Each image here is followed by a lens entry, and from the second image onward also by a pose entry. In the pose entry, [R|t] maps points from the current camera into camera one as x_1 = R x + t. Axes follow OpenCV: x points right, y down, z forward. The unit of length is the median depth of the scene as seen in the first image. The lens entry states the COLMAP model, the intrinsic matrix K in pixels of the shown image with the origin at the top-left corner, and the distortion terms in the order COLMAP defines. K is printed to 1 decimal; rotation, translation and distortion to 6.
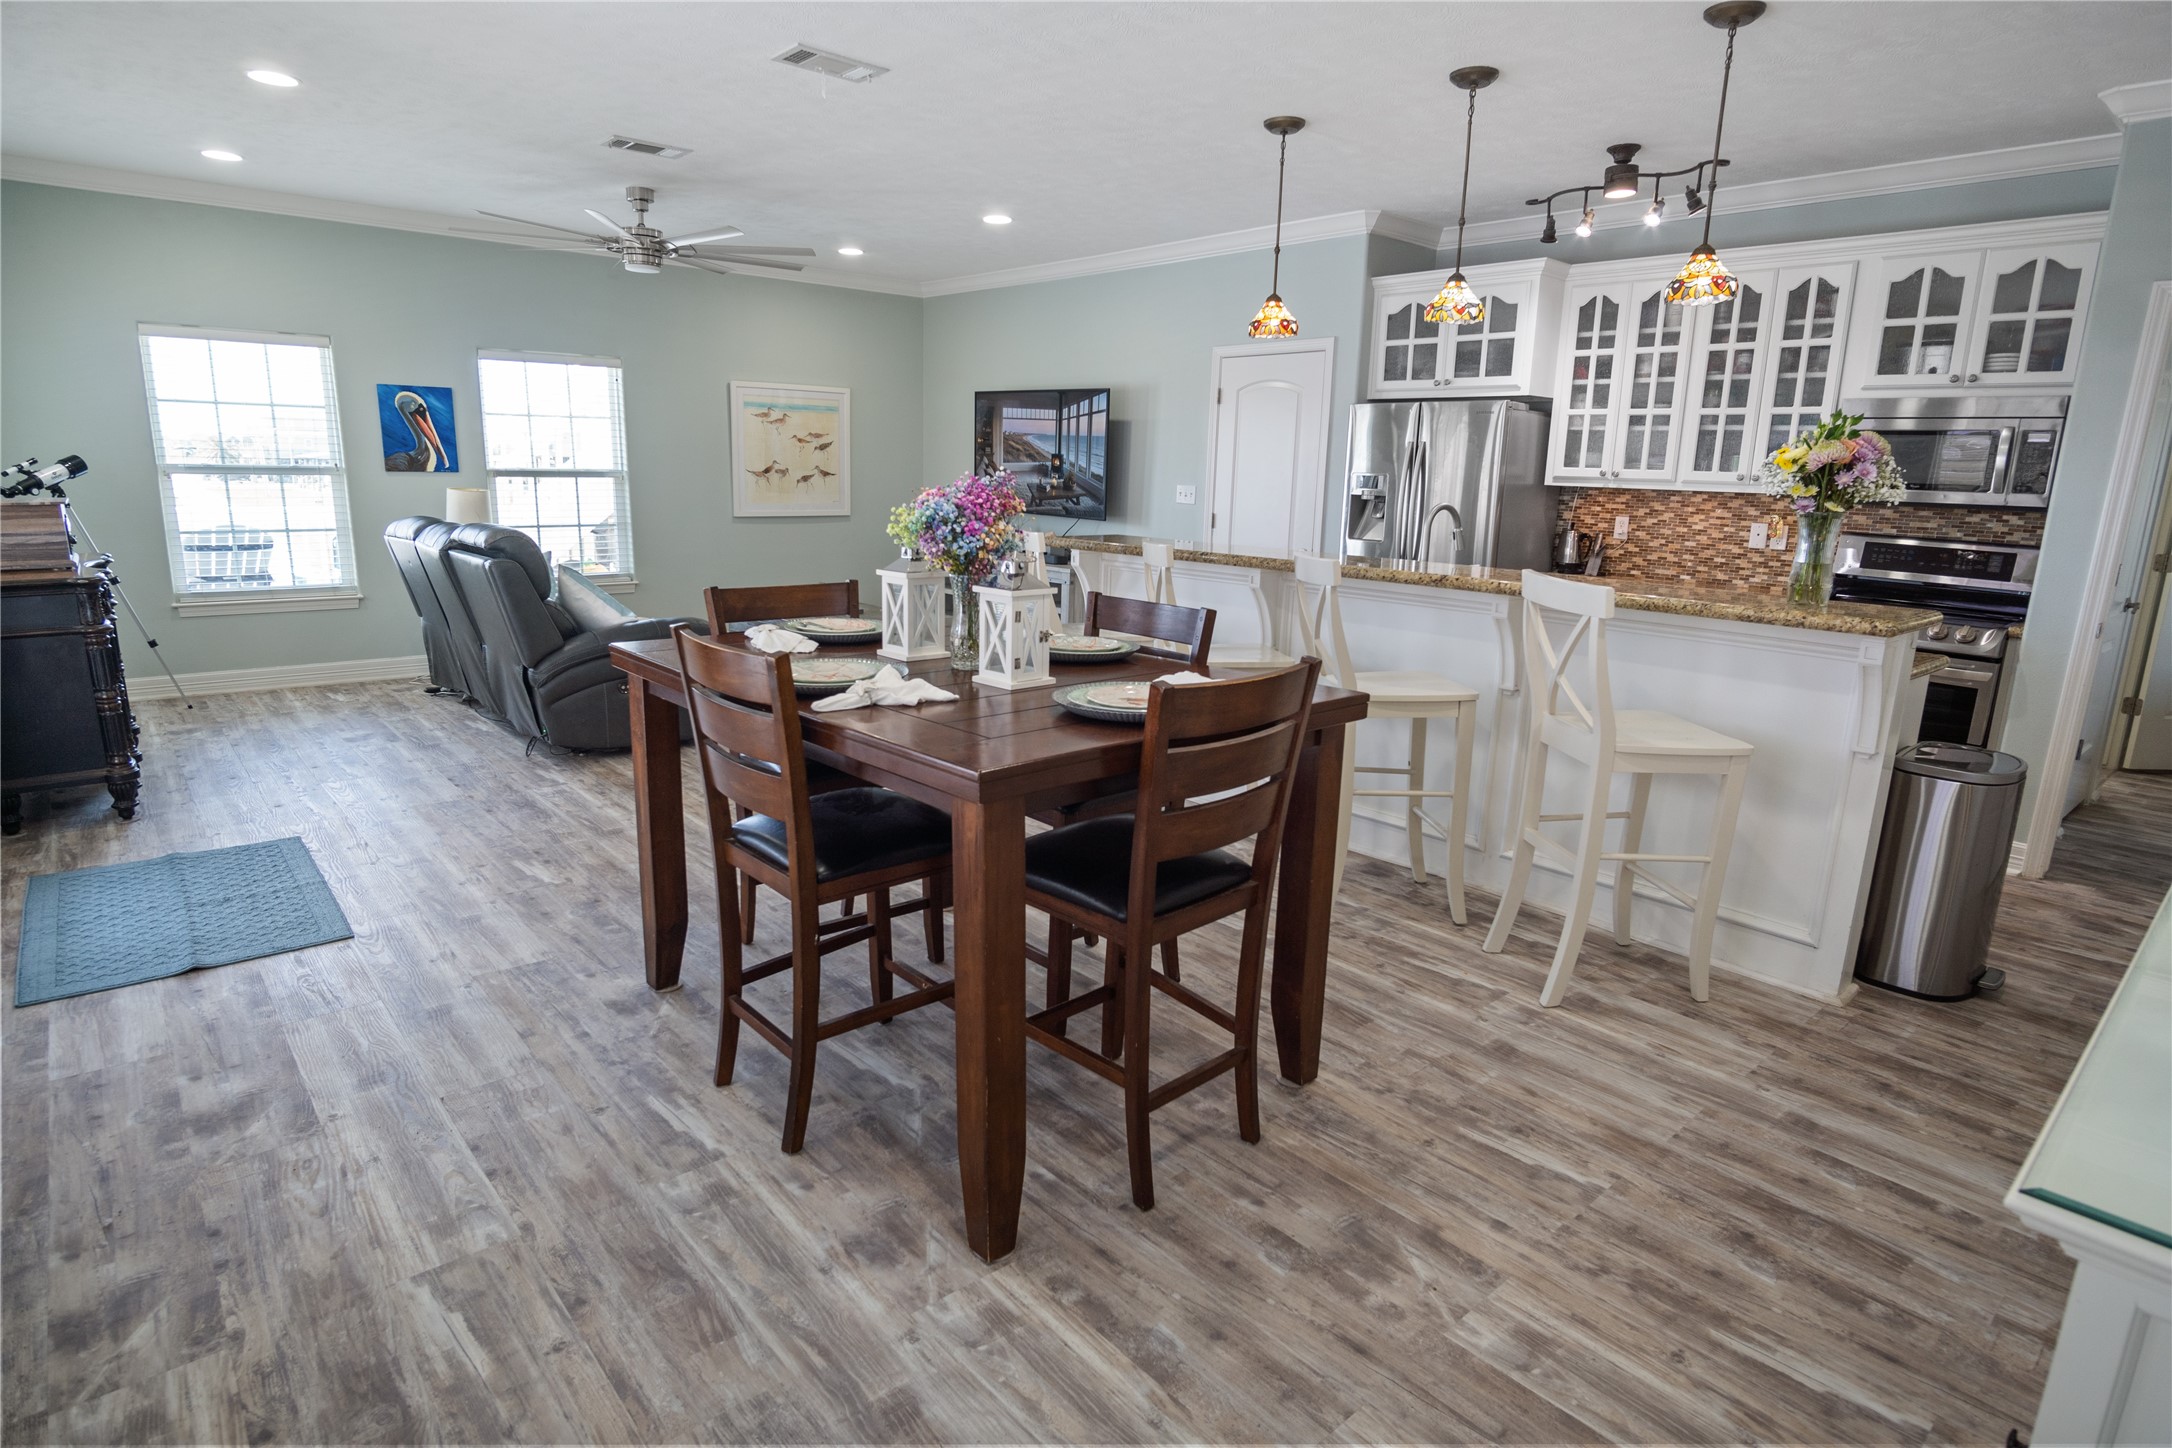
lens RADIAL K [[1159.3, 0, 1089.2], [0, 1159.3, 726.8], [0, 0, 1]] dist [-0.036607, 0.010953]
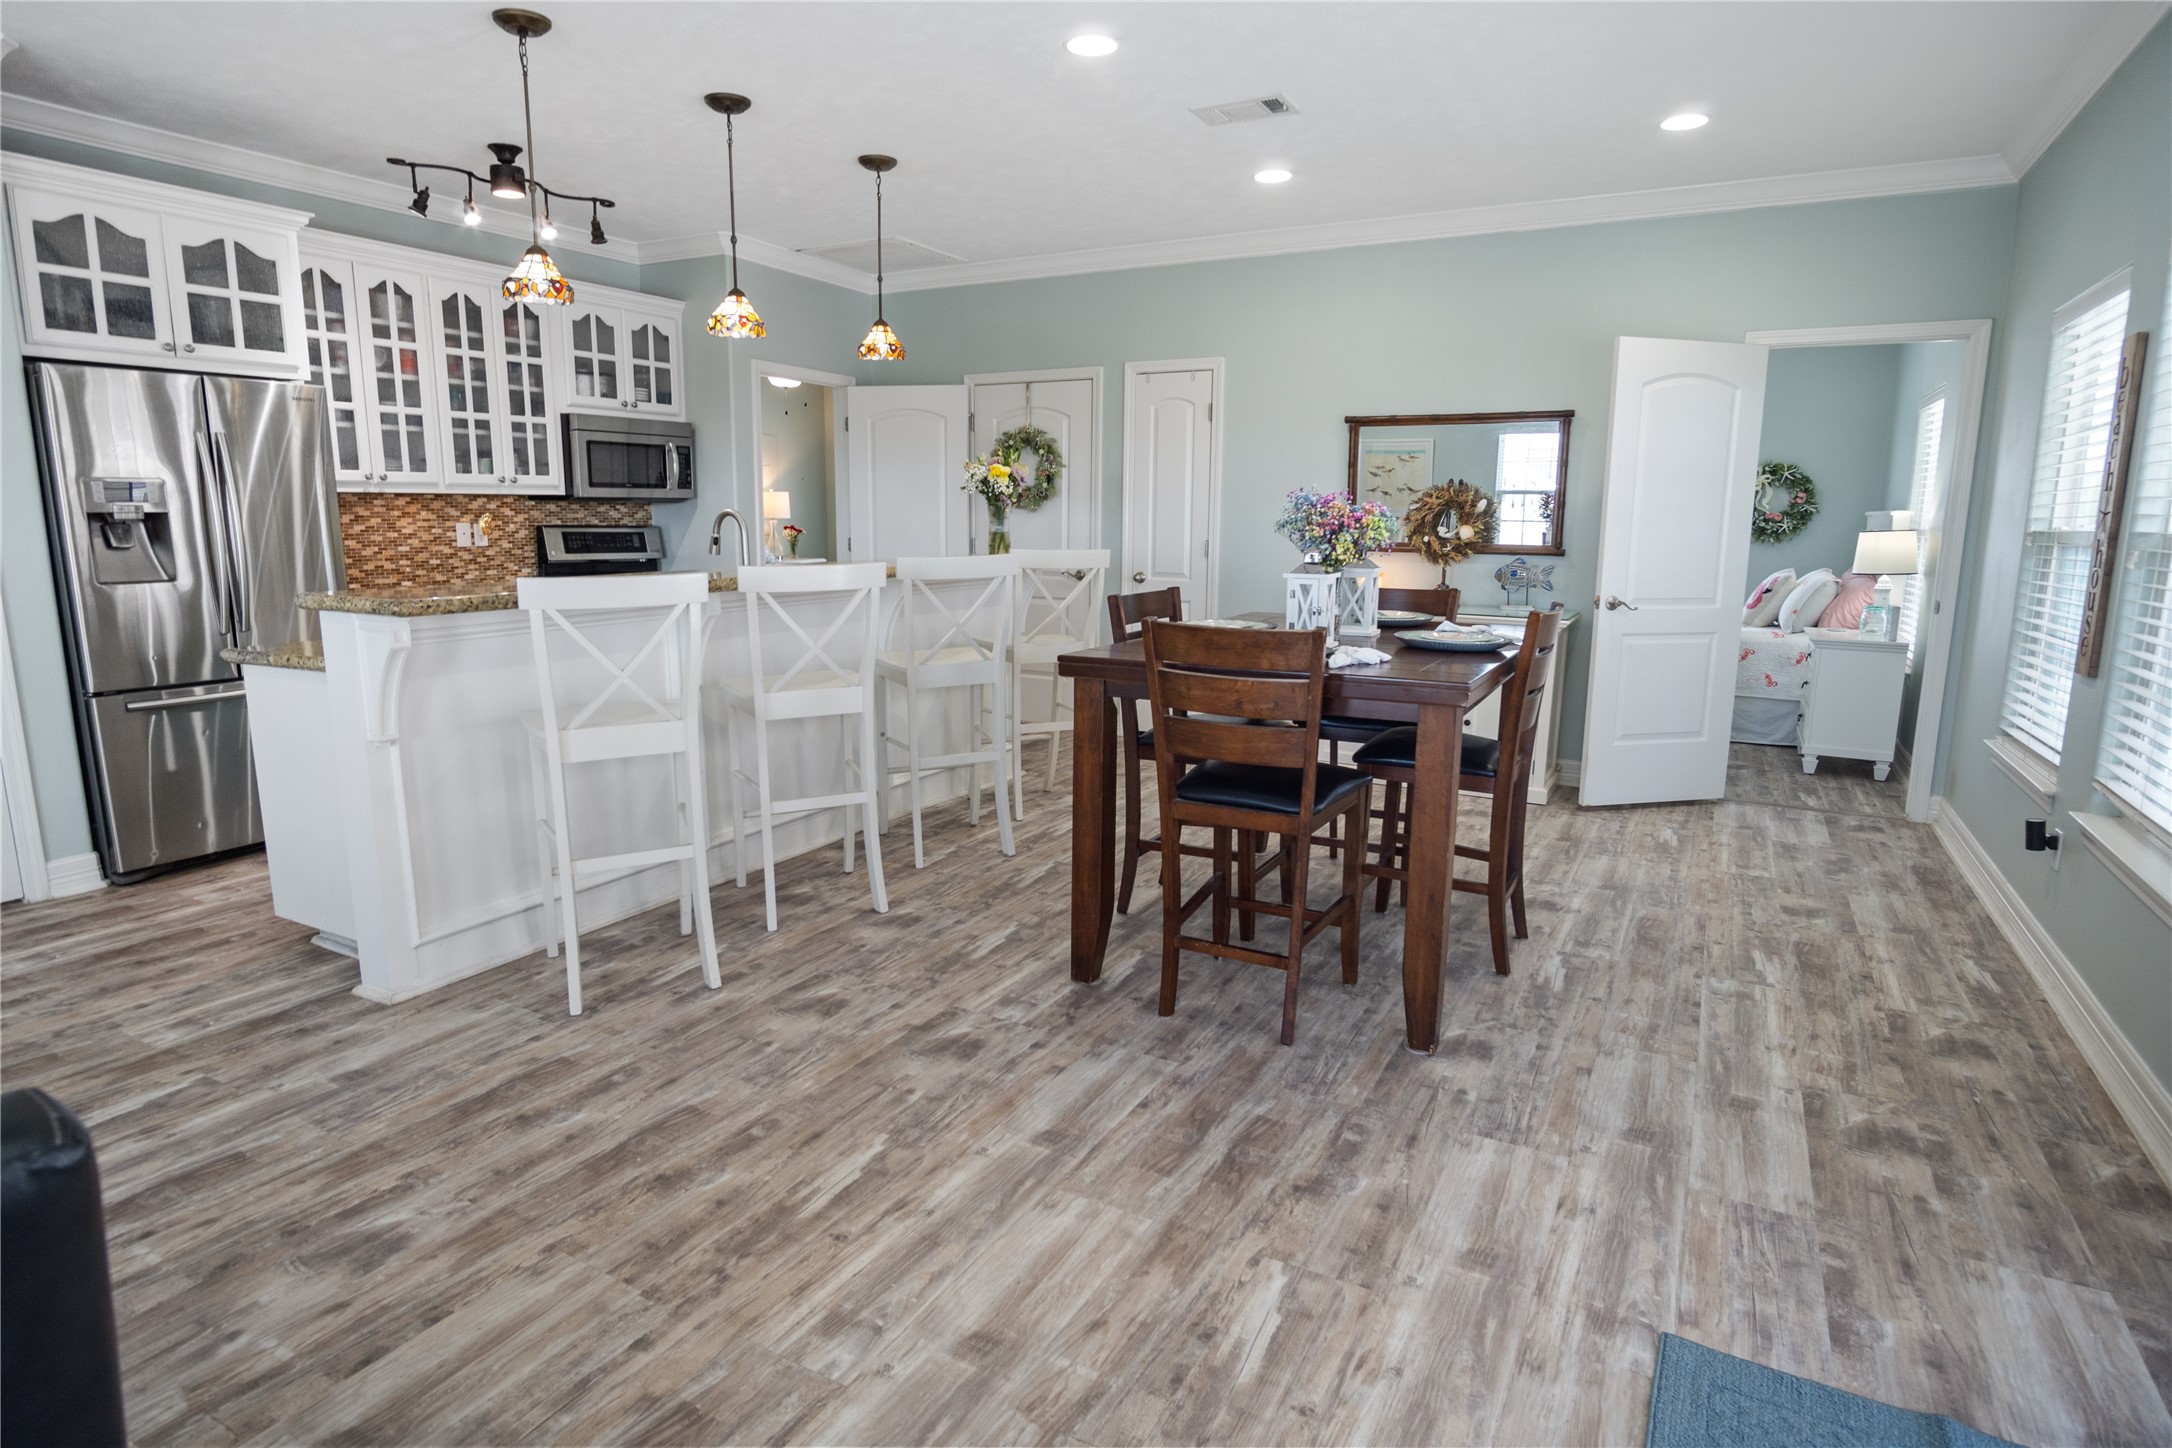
lens RADIAL K [[1159.3, 0, 1089.2], [0, 1159.3, 726.8], [0, 0, 1]] dist [-0.036607, 0.010953]
pose [[-0.337026, -0.202280, 0.919509, -0.615202], [0.190256, 0.941866, 0.276932, -0.184881], [-0.922072, 0.268275, -0.278948, 0.820375]]
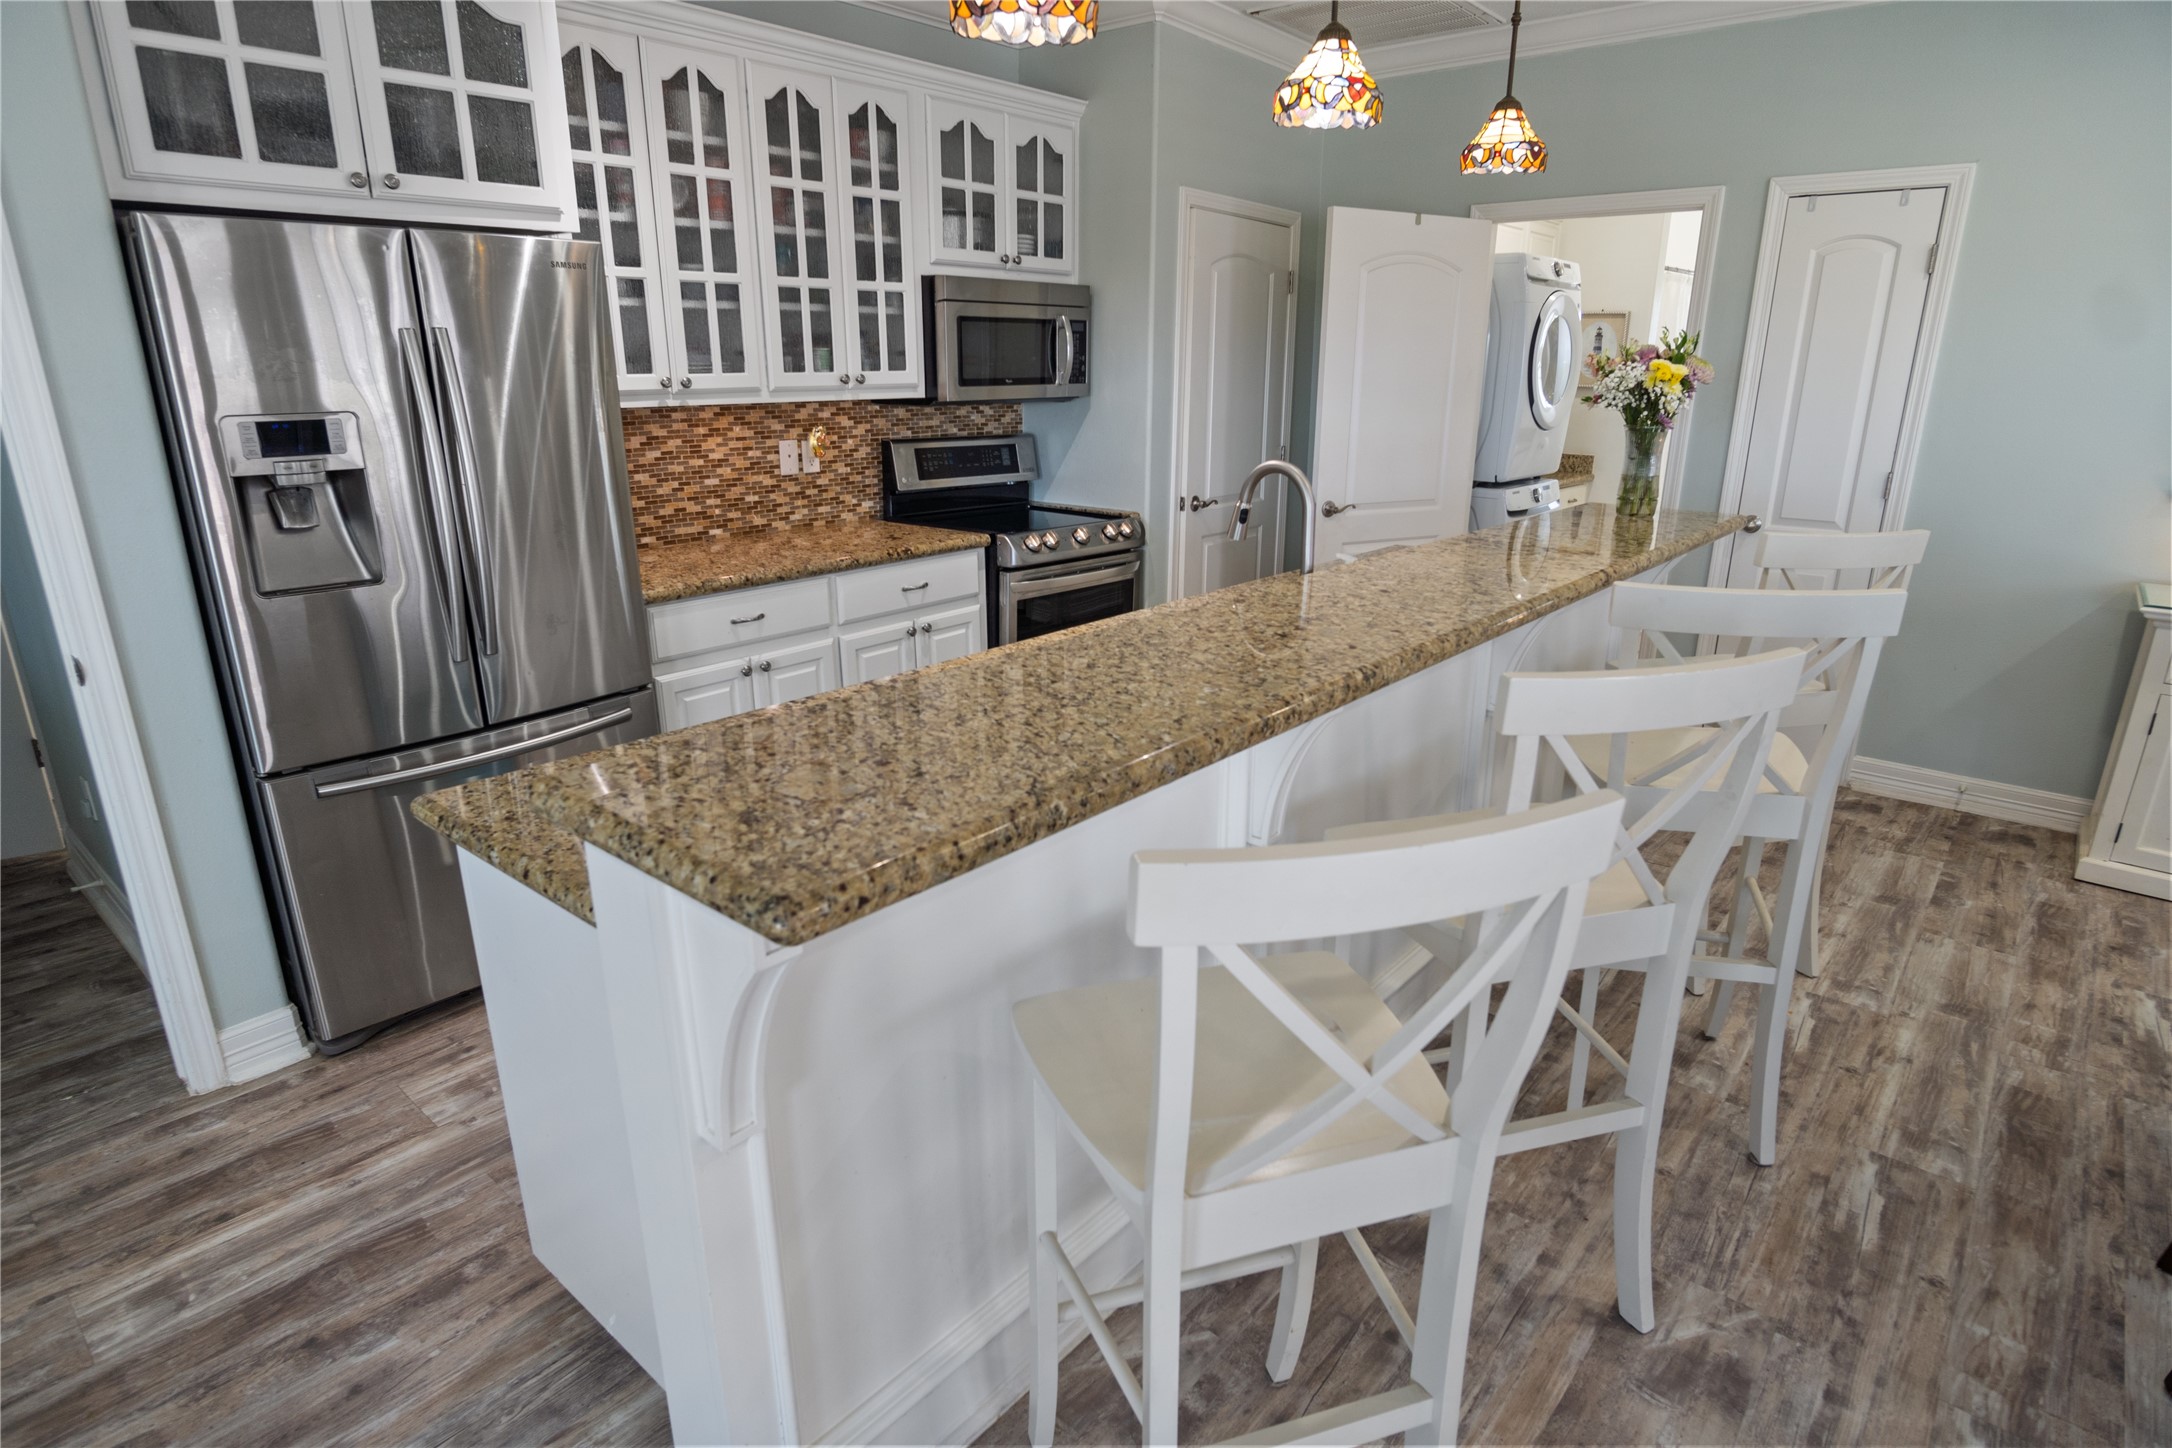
lens RADIAL K [[1159.3, 0, 1089.2], [0, 1159.3, 726.8], [0, 0, 1]] dist [-0.036607, 0.010953]
pose [[-0.135418, -0.326663, 0.935389, -0.192817], [0.211994, 0.912669, 0.349419, -0.229330], [-0.967843, 0.245615, -0.054342, 0.905291]]
